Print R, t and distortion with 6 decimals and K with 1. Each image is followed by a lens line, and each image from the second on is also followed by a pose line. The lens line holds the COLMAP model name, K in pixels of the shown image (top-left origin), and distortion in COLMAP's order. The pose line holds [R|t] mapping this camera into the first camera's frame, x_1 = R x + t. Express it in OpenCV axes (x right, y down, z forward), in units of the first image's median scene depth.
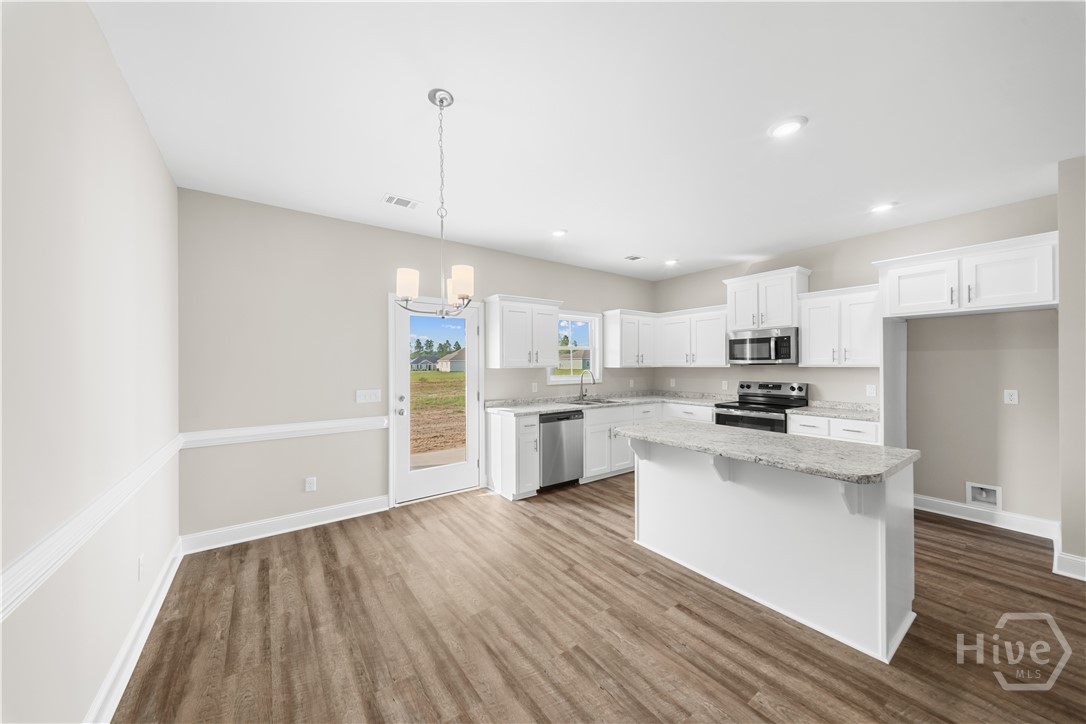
lens RADIAL K [[380.4, 0, 539.6], [0, 380.4, 365.9], [0, 0, 1]] dist [0.001099, -0.000043]
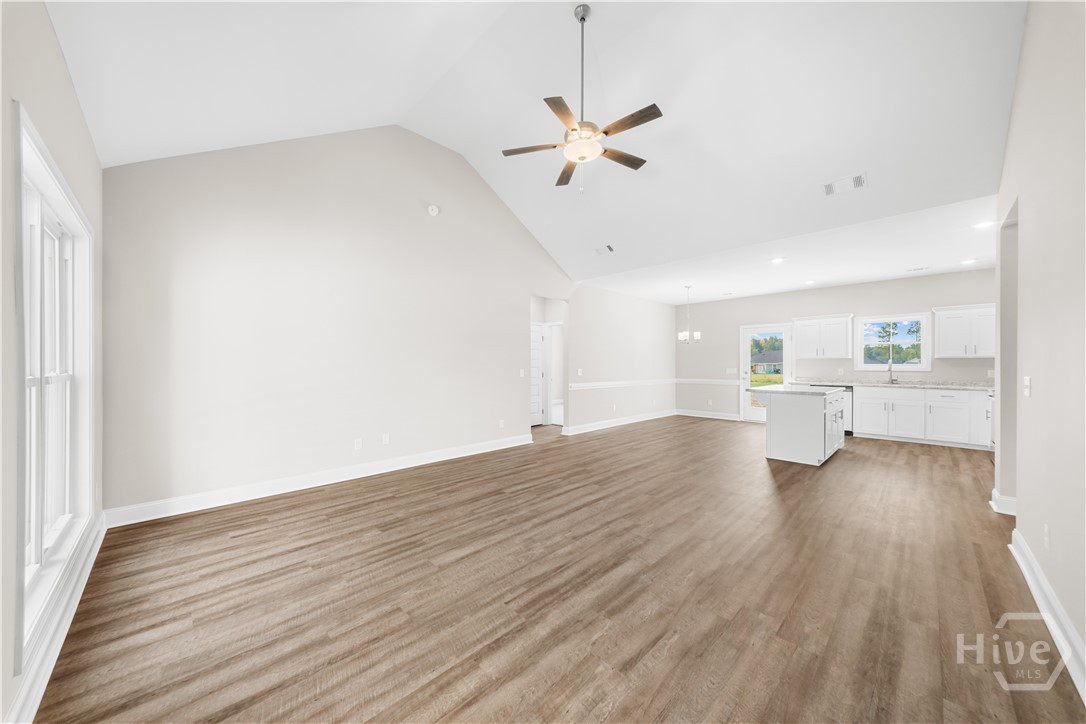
lens RADIAL K [[380.4, 0, 539.6], [0, 380.4, 365.9], [0, 0, 1]] dist [0.001099, -0.000043]
pose [[0.144360, 0.005936, -0.989507, 1.420399], [-0.005457, 0.999972, 0.005203, 0.034789], [0.989510, 0.004648, 0.144388, -0.431634]]
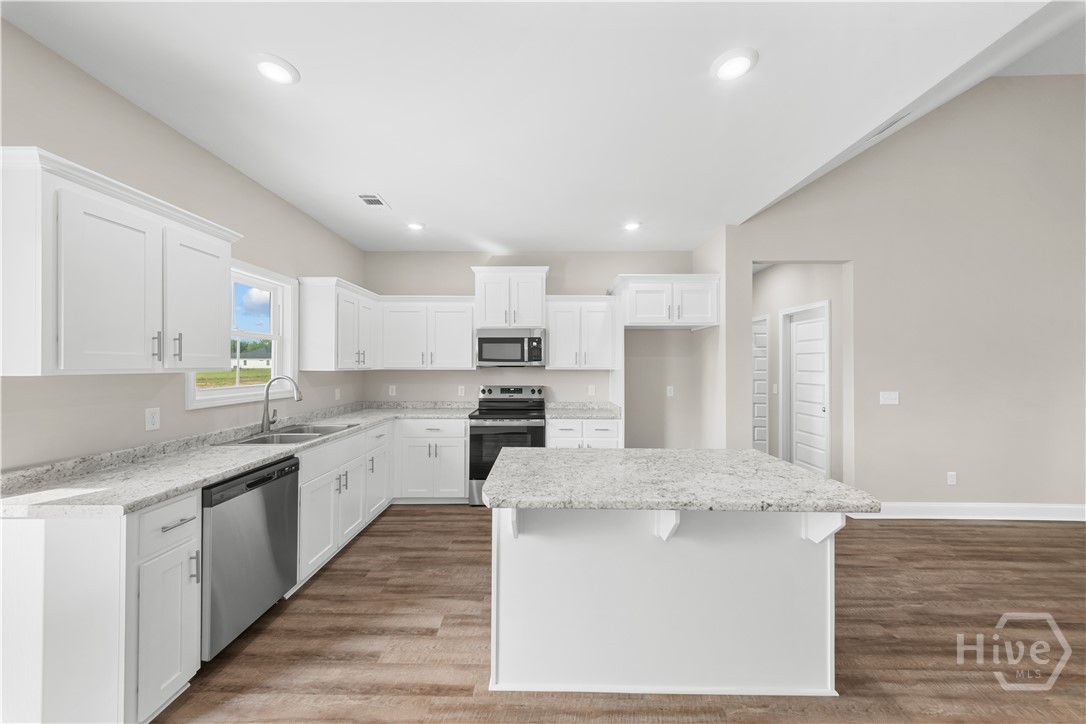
lens RADIAL K [[375.0, 0, 538.8], [0, 375.0, 363.3], [0, 0, 1]] dist [-0.000026, -0.000142]
pose [[0.591450, 0.010430, 0.806274, -0.104730], [-0.002415, 0.999935, -0.011163, -0.002177], [-0.806338, 0.004655, 0.591437, 0.431187]]
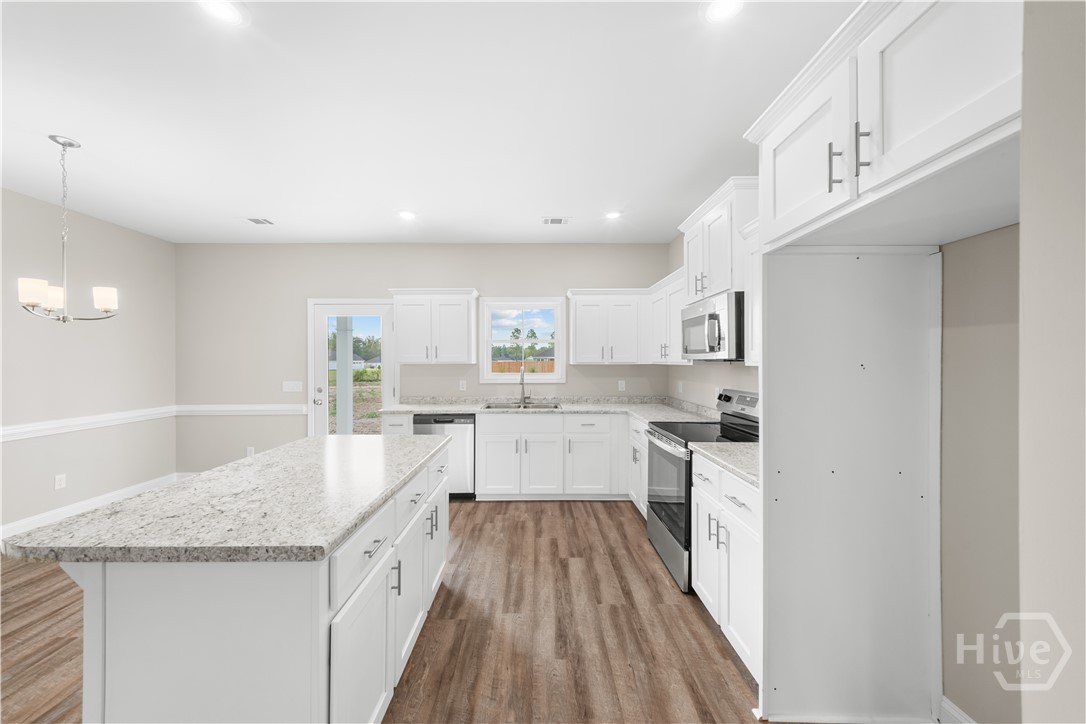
lens RADIAL K [[382.6, 0, 543.0], [0, 382.6, 362.0], [0, 0, 1]] dist [-0.011347, 0.000011]
pose [[0.817571, 0.004602, -0.575809, 0.735586], [-0.004284, 0.999989, 0.001910, -0.002753], [0.575812, 0.000905, 0.817582, 0.390194]]
